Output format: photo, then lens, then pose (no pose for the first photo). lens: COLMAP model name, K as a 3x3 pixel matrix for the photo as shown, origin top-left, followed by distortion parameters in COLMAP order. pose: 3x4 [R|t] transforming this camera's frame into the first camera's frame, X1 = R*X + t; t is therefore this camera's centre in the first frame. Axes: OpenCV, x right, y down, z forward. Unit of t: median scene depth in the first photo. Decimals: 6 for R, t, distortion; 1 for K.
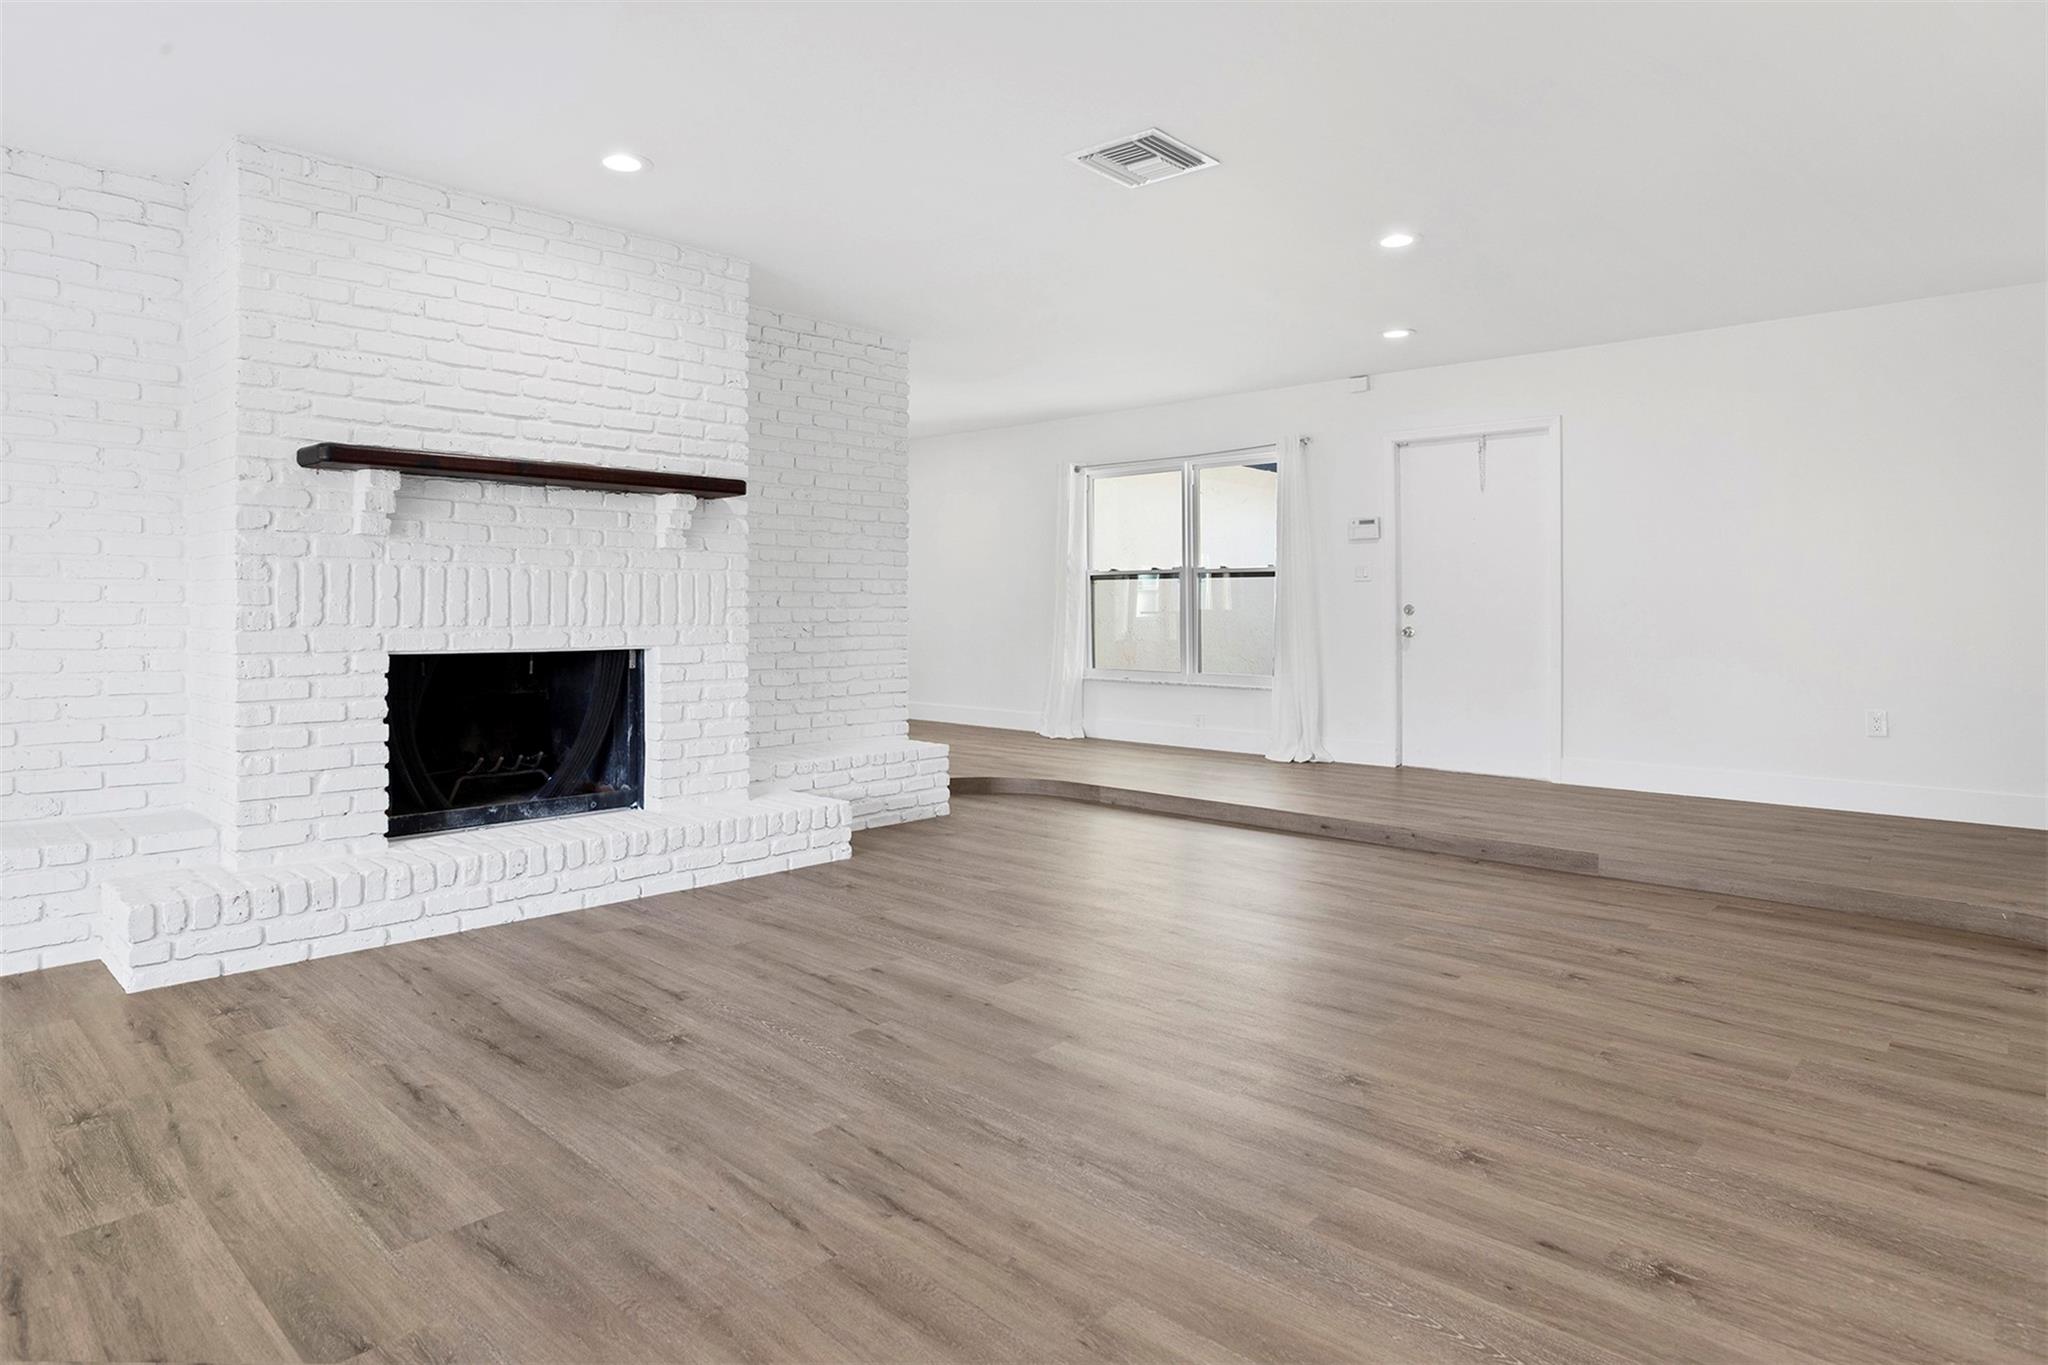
lens RADIAL K [[1179.3, 0, 1022.3], [0, 1179.3, 569.4], [0, 0, 1]] dist [-0.041130, 0.020573]
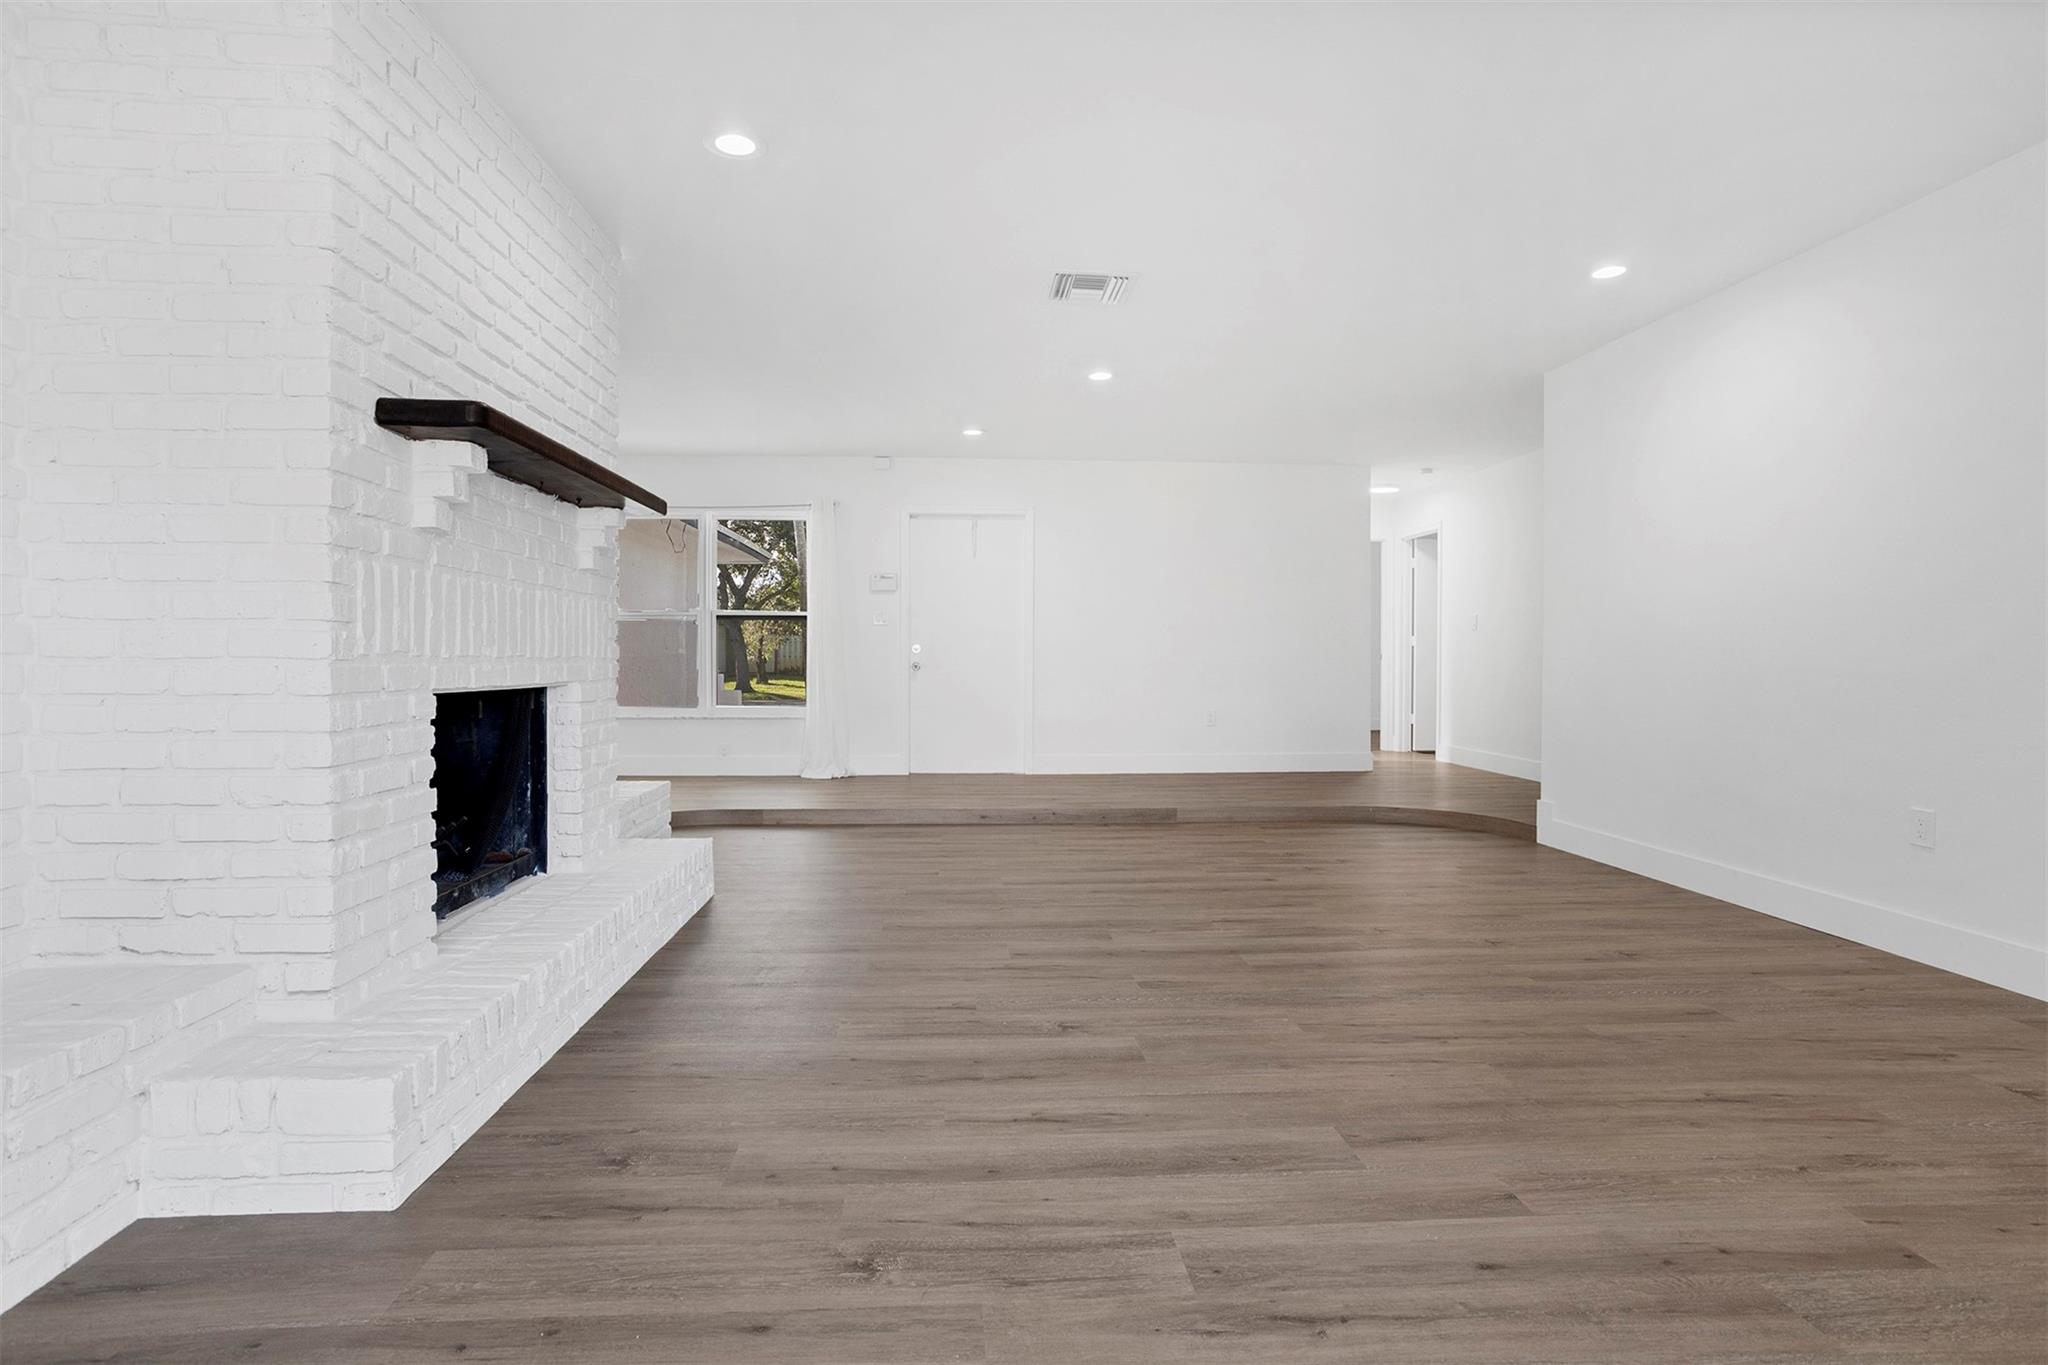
lens RADIAL K [[1070.7, 0, 1020.7], [0, 1070.7, 631.3], [0, 0, 1]] dist [-0.055702, 0.035076]
pose [[0.666090, 0.015543, 0.745709, -1.197411], [-0.022095, 0.999755, -0.001102, 0.039729], [-0.745544, -0.015743, 0.666271, 0.422036]]
